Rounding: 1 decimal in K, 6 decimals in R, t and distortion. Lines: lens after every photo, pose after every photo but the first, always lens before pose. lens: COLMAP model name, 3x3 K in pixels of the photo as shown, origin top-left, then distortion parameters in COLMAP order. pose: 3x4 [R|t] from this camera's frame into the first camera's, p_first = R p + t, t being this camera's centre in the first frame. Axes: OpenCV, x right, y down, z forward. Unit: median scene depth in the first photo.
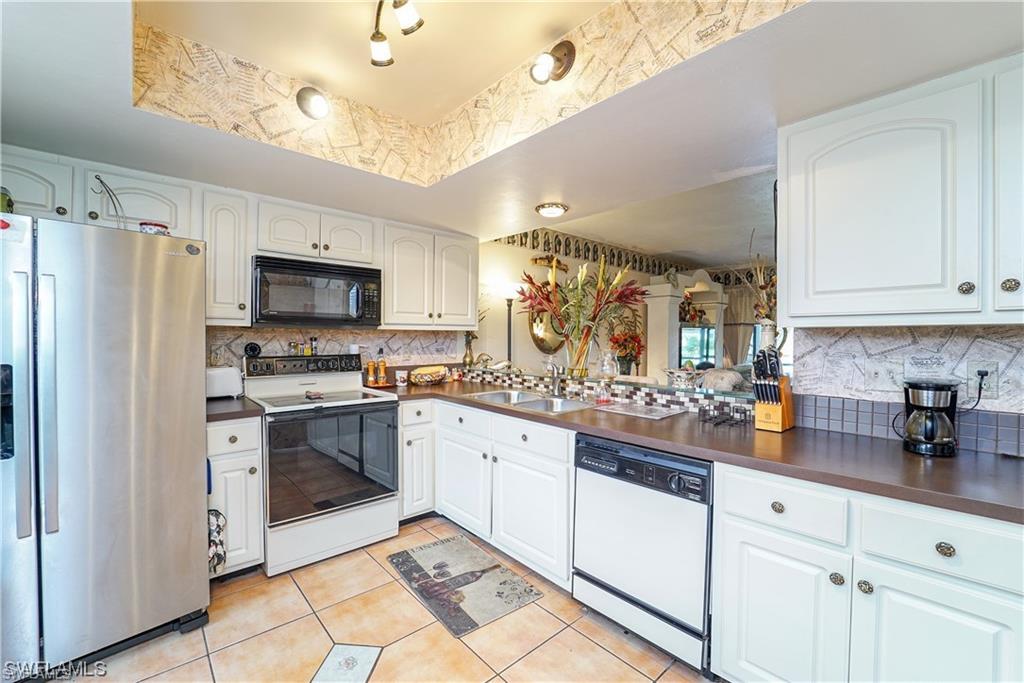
lens RADIAL K [[425.9, 0, 509.5], [0, 425.9, 357.7], [0, 0, 1]] dist [-0.024001, 0.001428]
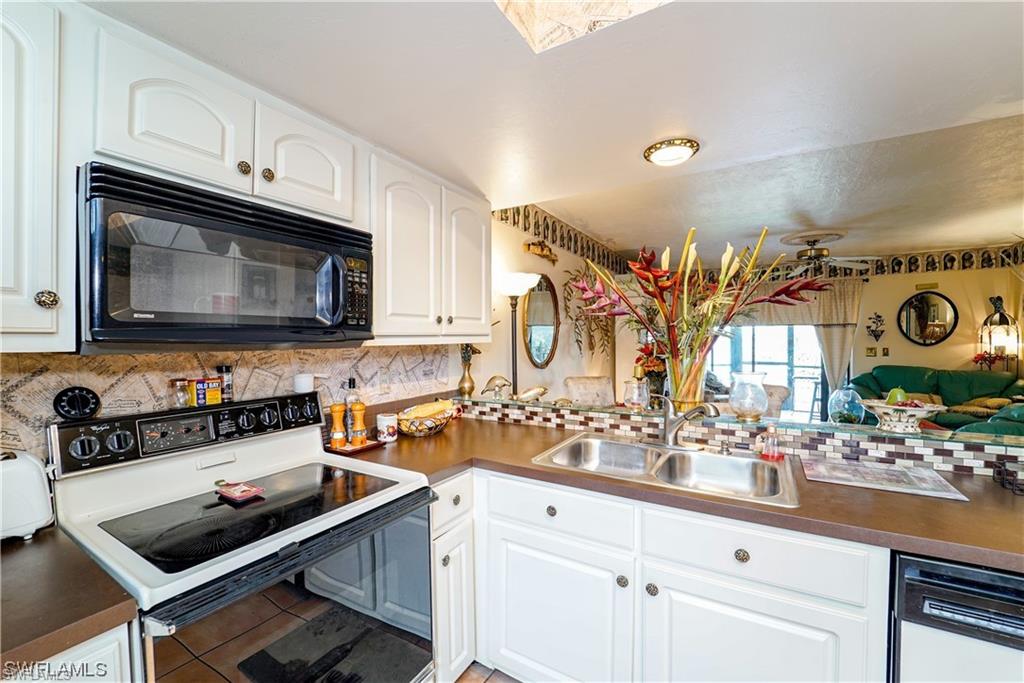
lens RADIAL K [[425.9, 0, 513.5], [0, 425.9, 353.0], [0, 0, 1]] dist [-0.024001, 0.001428]
pose [[0.957612, -0.023769, 0.287078, -0.291063], [0.028045, 0.999548, -0.010789, -0.049218], [-0.286691, 0.018383, 0.957847, 0.450347]]
